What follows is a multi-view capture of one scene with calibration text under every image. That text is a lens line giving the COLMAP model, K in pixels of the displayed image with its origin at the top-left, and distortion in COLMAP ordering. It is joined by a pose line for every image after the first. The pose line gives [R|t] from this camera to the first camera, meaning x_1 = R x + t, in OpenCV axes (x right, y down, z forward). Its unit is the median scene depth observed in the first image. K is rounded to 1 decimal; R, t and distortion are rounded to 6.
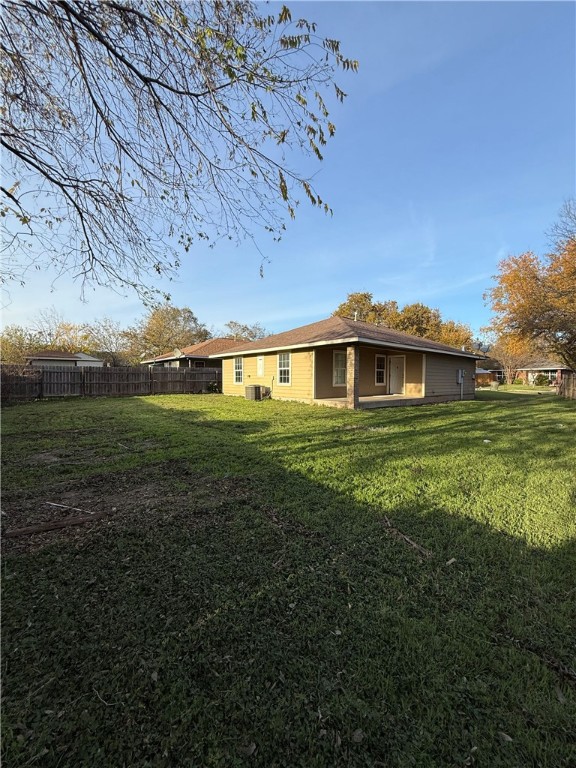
lens RADIAL K [[306.1, 0, 288.0], [0, 306.1, 384.0], [0, 0, 1]] dist [-0.001037, -0.000125]
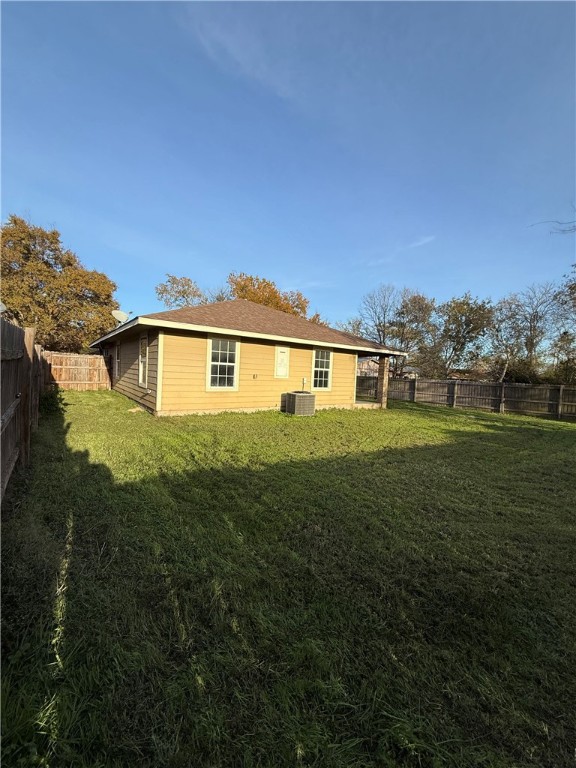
lens RADIAL K [[306.1, 0, 288.0], [0, 306.1, 384.0], [0, 0, 1]] dist [-0.001037, -0.000125]
pose [[0.059750, -0.013671, 0.998120, -0.742549], [-0.007931, 0.999868, 0.014170, -0.020961], [-0.998182, -0.008763, 0.059633, 0.948296]]
